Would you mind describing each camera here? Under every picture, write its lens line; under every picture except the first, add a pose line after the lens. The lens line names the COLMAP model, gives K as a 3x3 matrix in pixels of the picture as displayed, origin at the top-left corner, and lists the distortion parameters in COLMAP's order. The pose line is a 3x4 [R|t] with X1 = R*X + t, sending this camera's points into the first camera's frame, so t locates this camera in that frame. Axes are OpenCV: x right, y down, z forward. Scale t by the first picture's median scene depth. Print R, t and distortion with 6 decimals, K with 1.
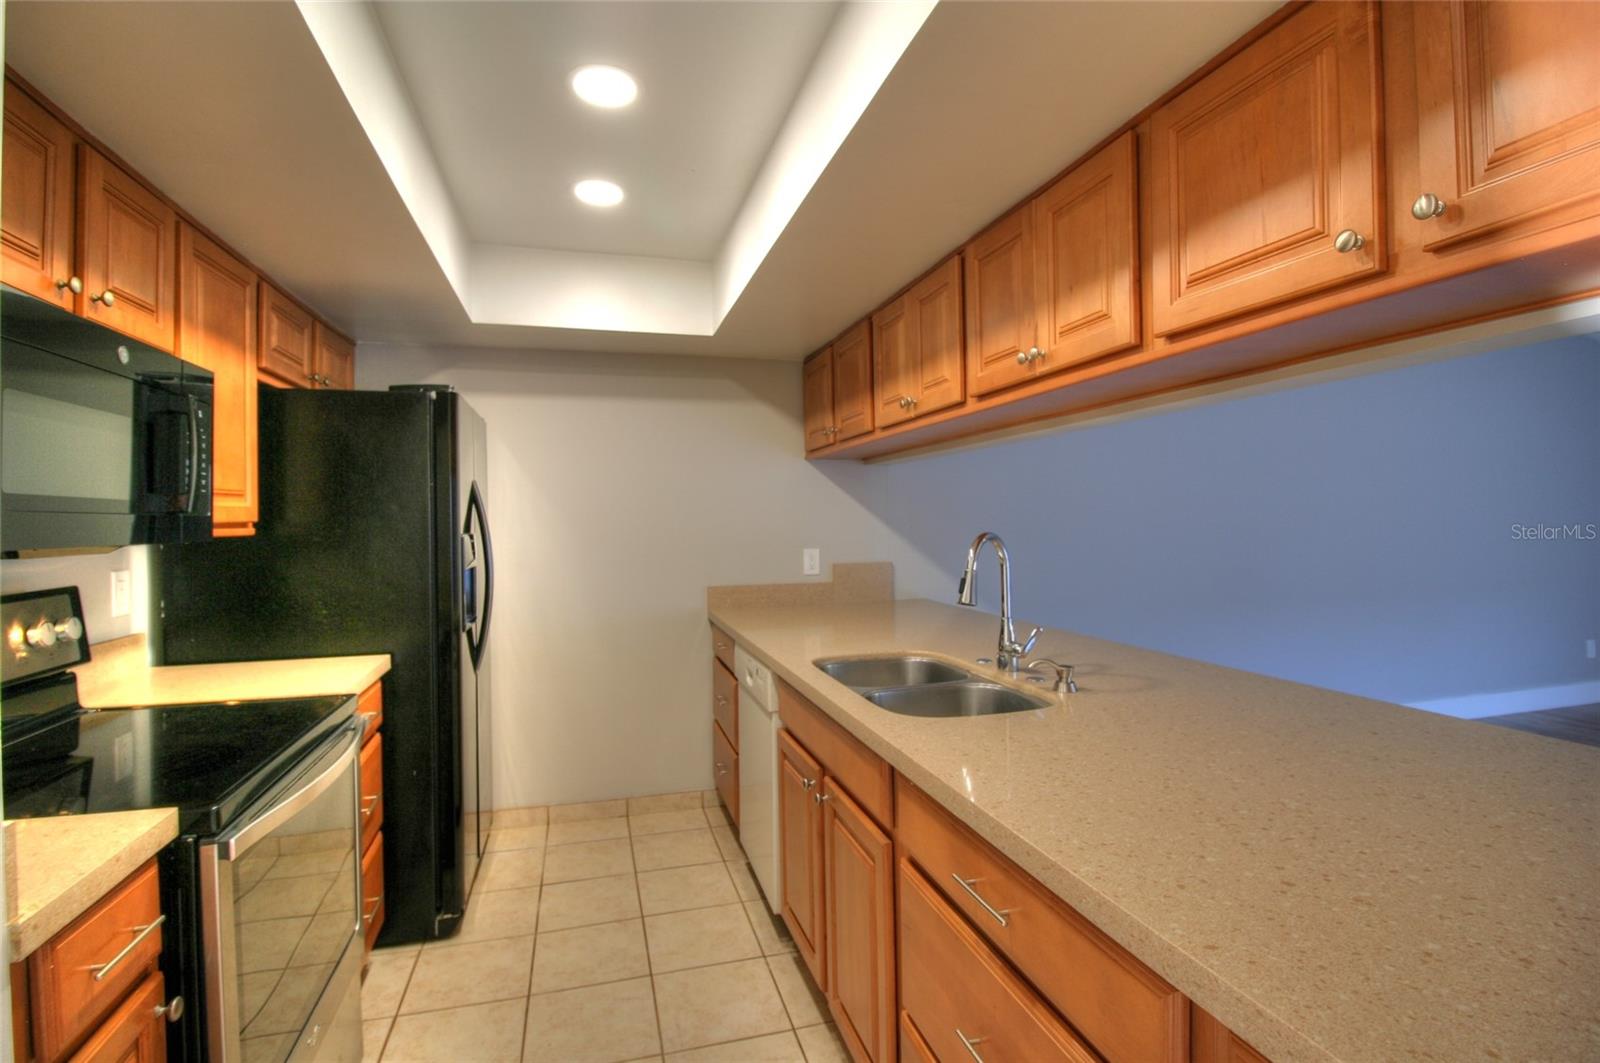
lens RADIAL K [[754.7, 0, 799.2], [0, 754.7, 523.8], [0, 0, 1]] dist [-0.000096, -0.000100]
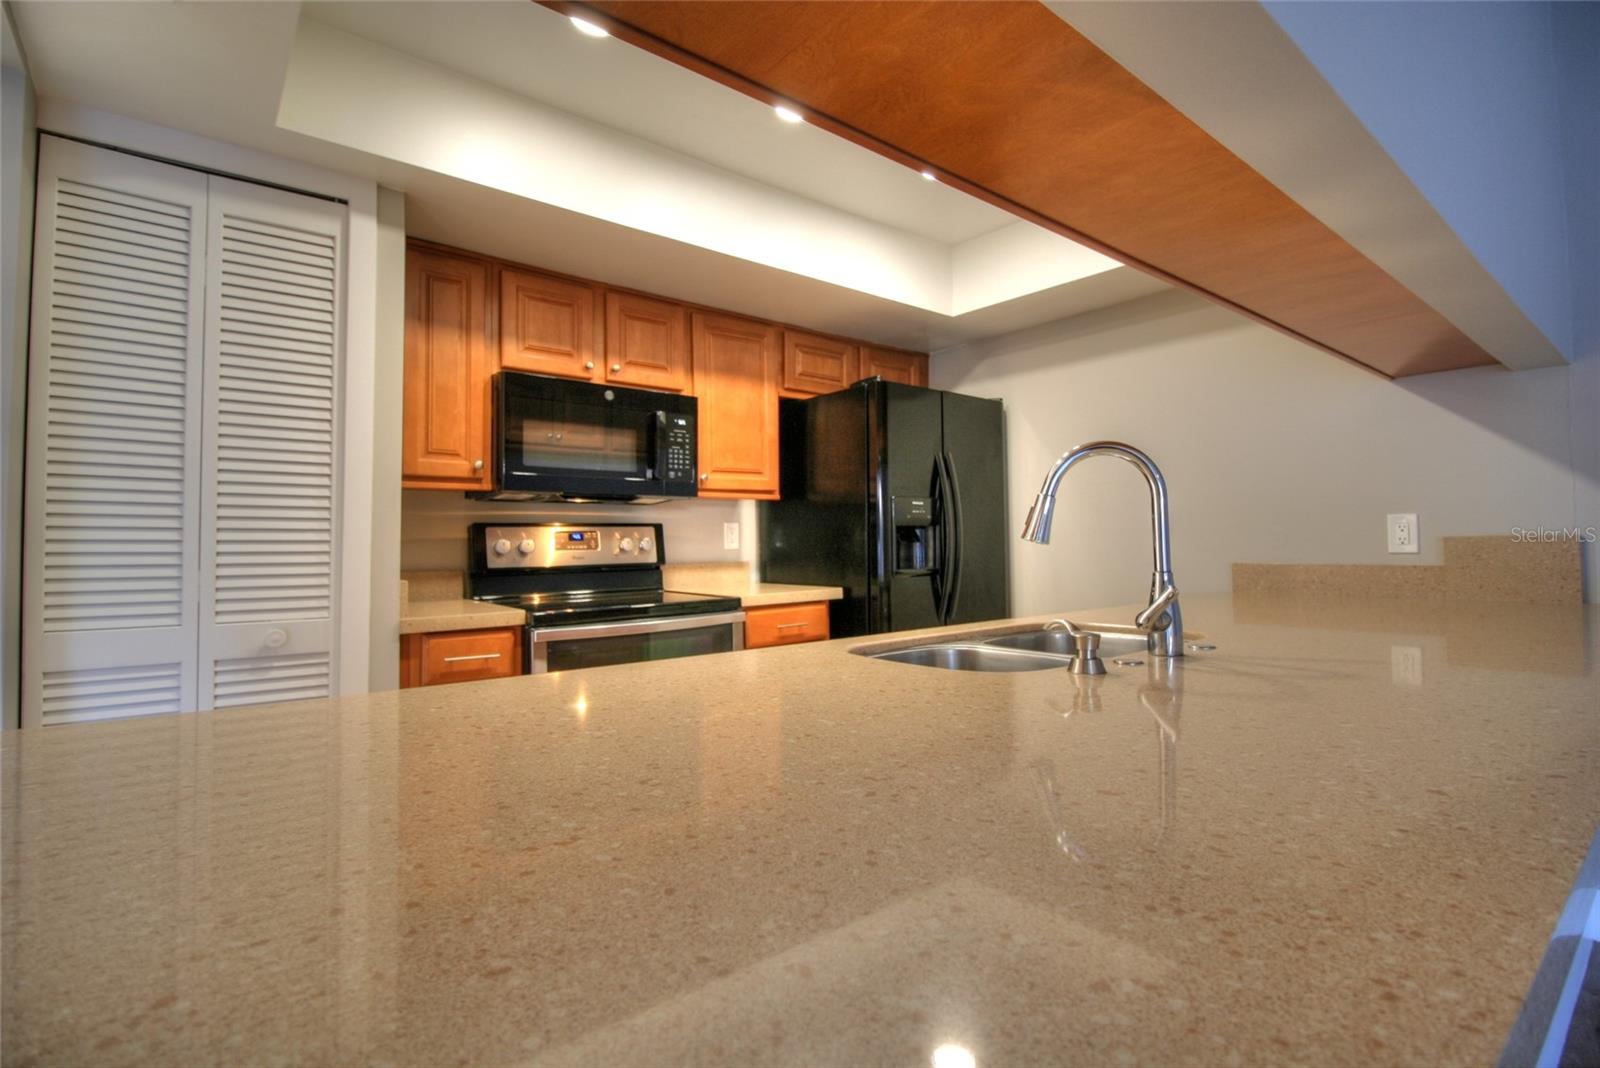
lens RADIAL K [[754.7, 0, 800.5], [0, 754.7, 532.9], [0, 0, 1]] dist [-0.000096, -0.000100]
pose [[0.399454, -0.002798, -0.916749, 0.654521], [0.000648, 0.999996, -0.002769, 0.082382], [0.916753, 0.000513, 0.399454, 0.414654]]
